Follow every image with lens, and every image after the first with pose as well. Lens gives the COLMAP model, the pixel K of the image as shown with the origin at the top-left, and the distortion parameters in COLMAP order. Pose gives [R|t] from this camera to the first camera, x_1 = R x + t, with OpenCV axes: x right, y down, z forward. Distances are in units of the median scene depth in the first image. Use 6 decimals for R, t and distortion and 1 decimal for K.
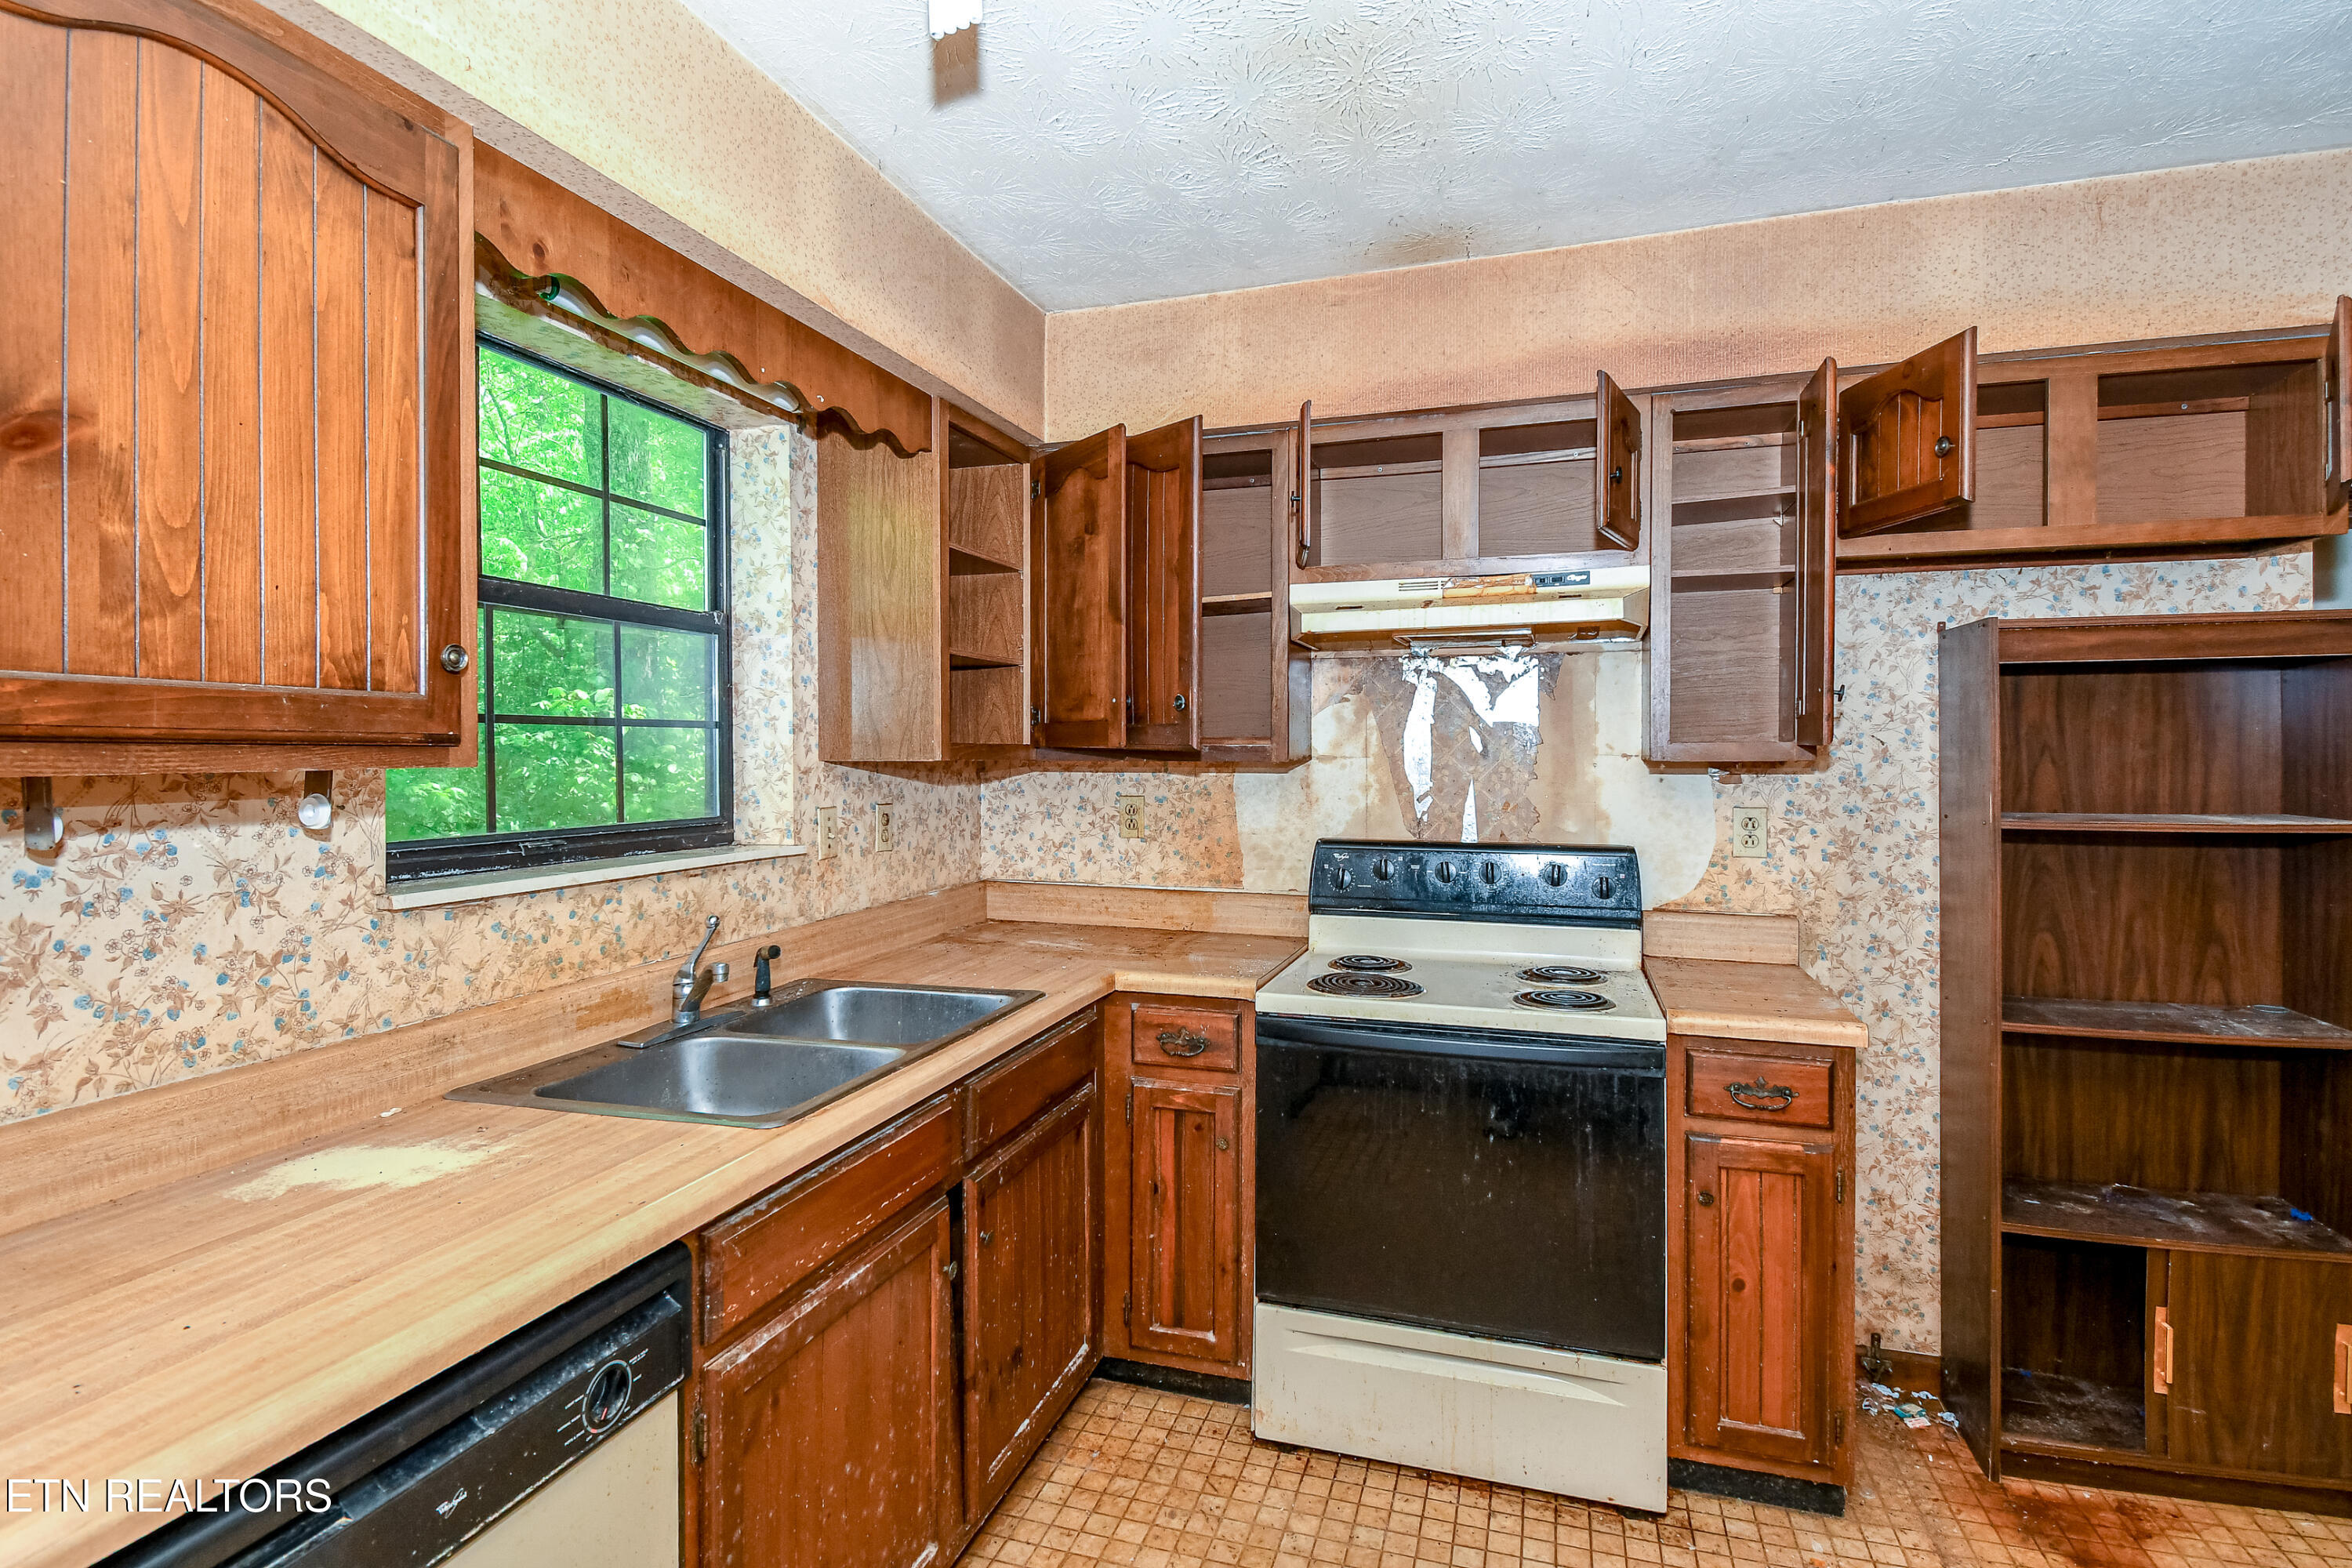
lens RADIAL K [[1141.6, 0, 1167.6], [0, 1141.6, 759.3], [0, 0, 1]] dist [0.025564, -0.026979]
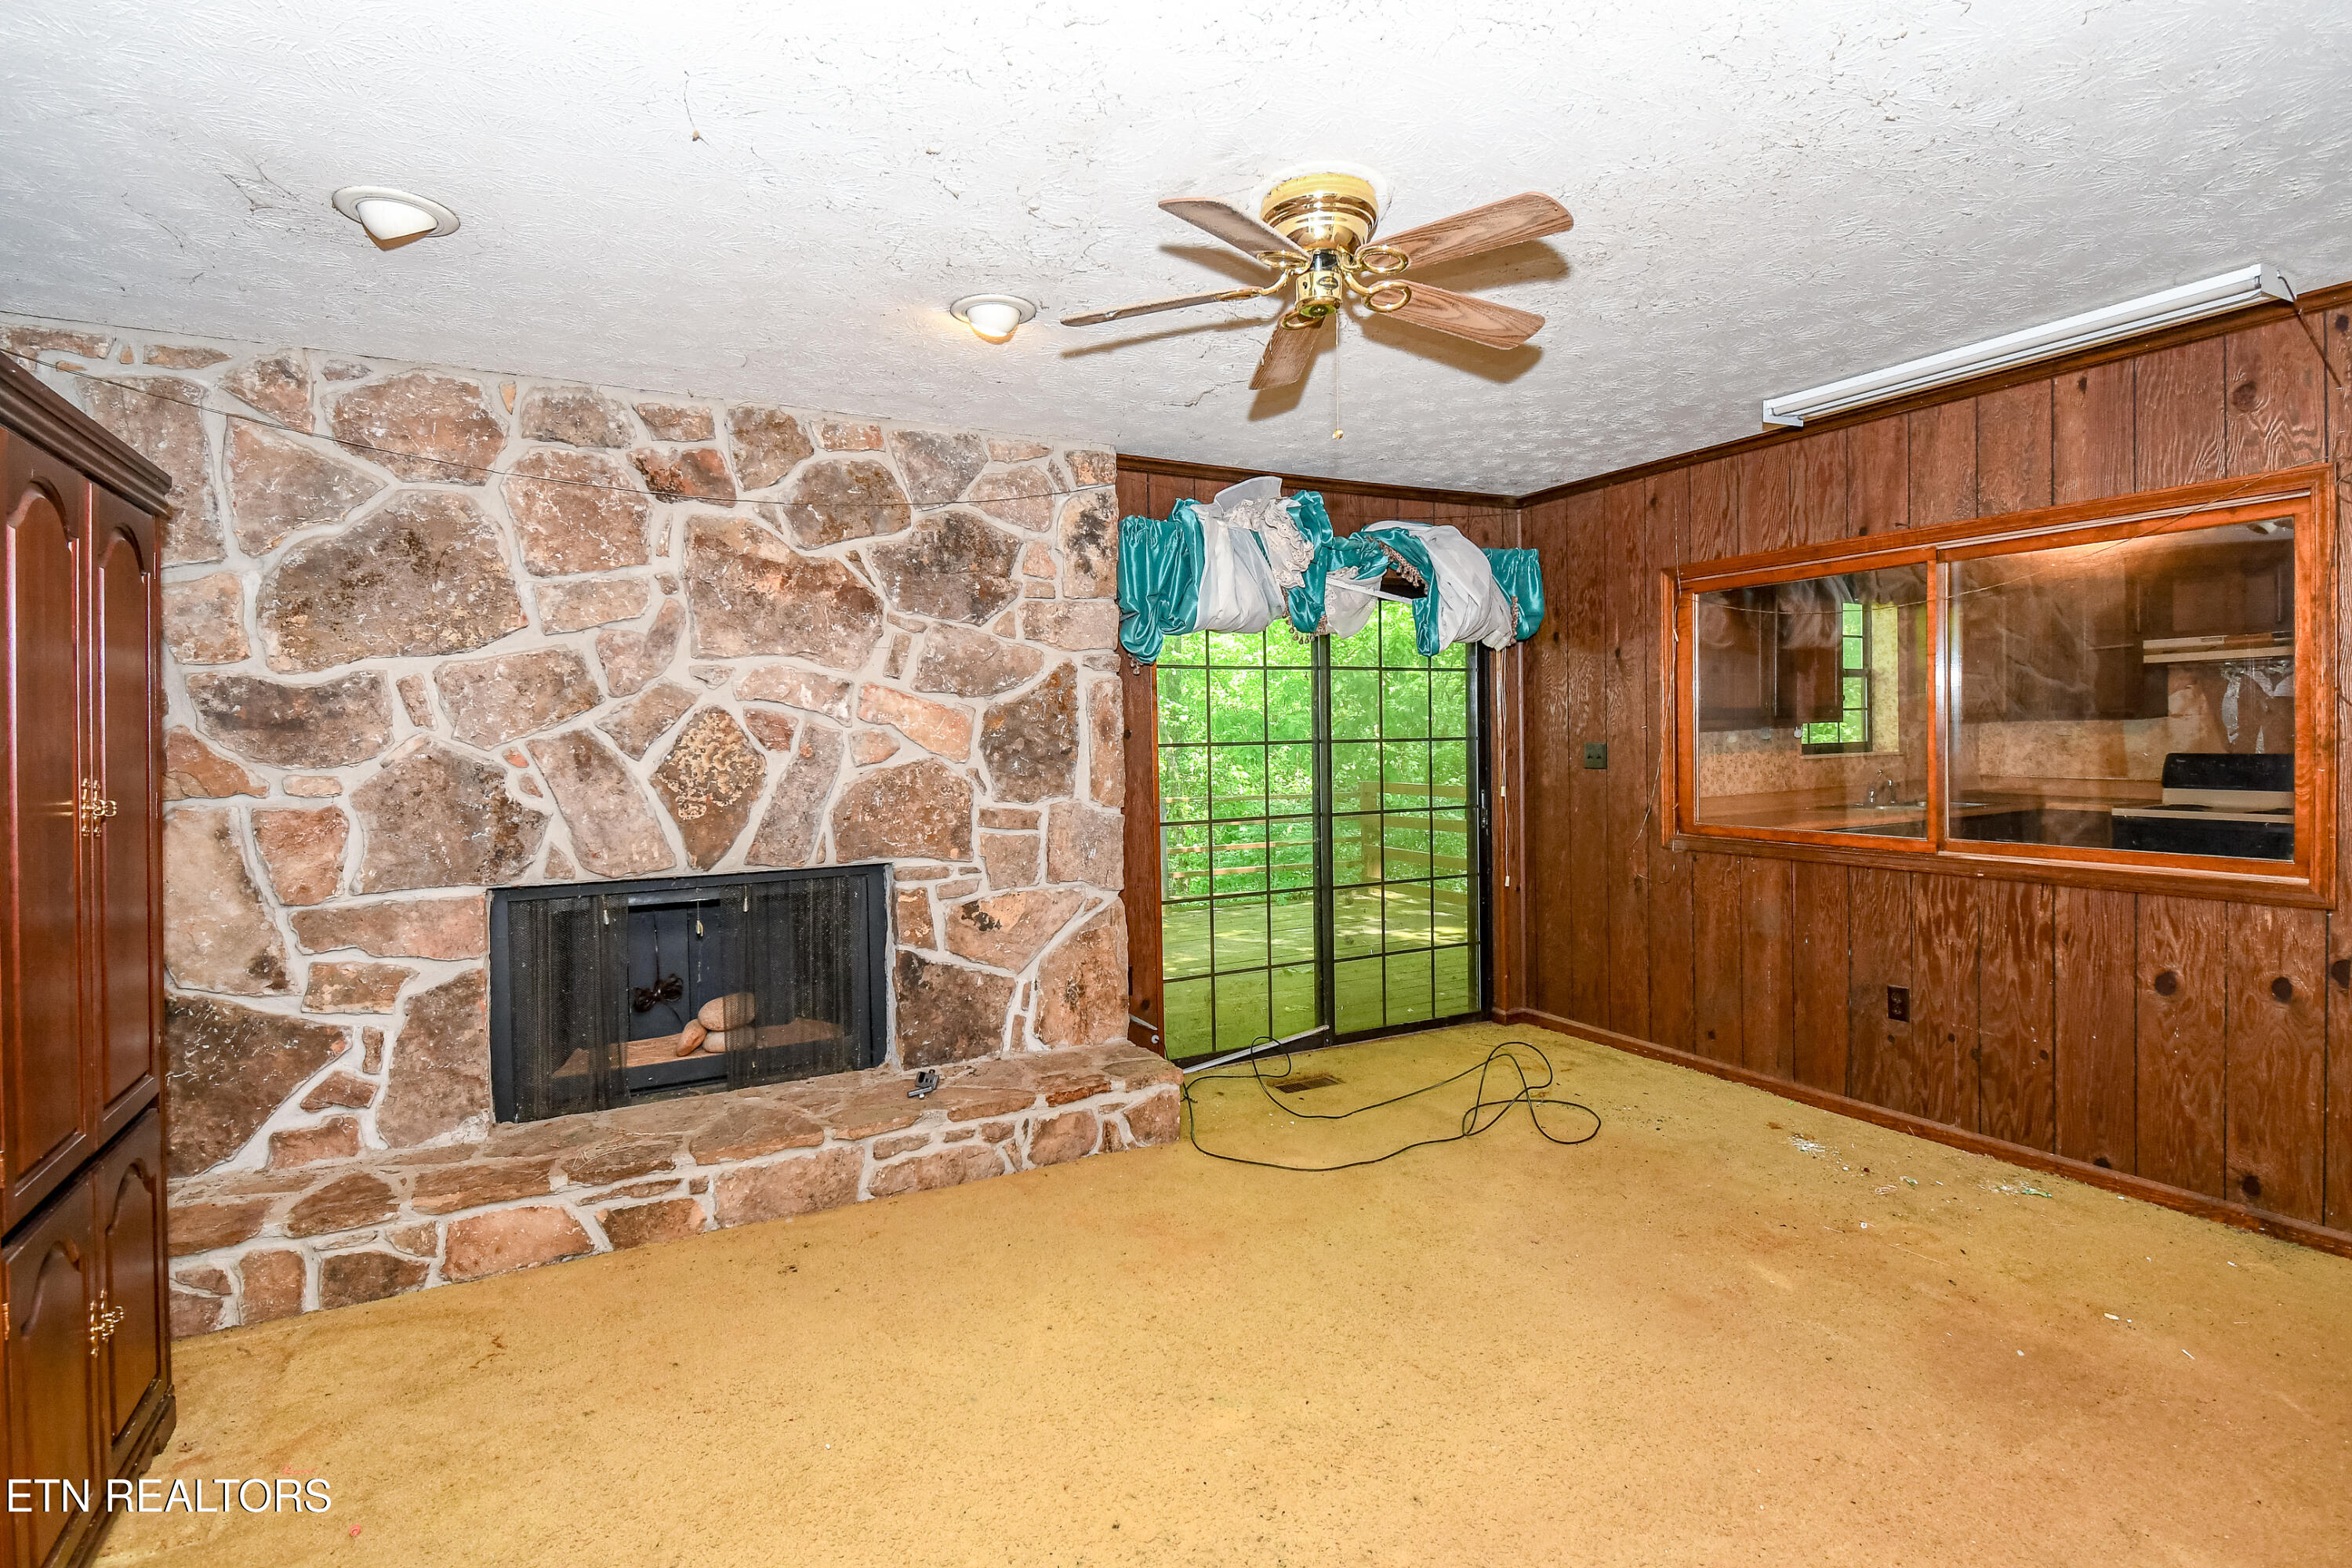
lens RADIAL K [[1141.6, 0, 1167.6], [0, 1141.6, 759.3], [0, 0, 1]] dist [0.025564, -0.026979]
pose [[0.729401, 0.000347, -0.684087, 0.321390], [0.016500, 0.999700, 0.018101, 0.015218], [0.683888, -0.024490, 0.729176, -2.574940]]
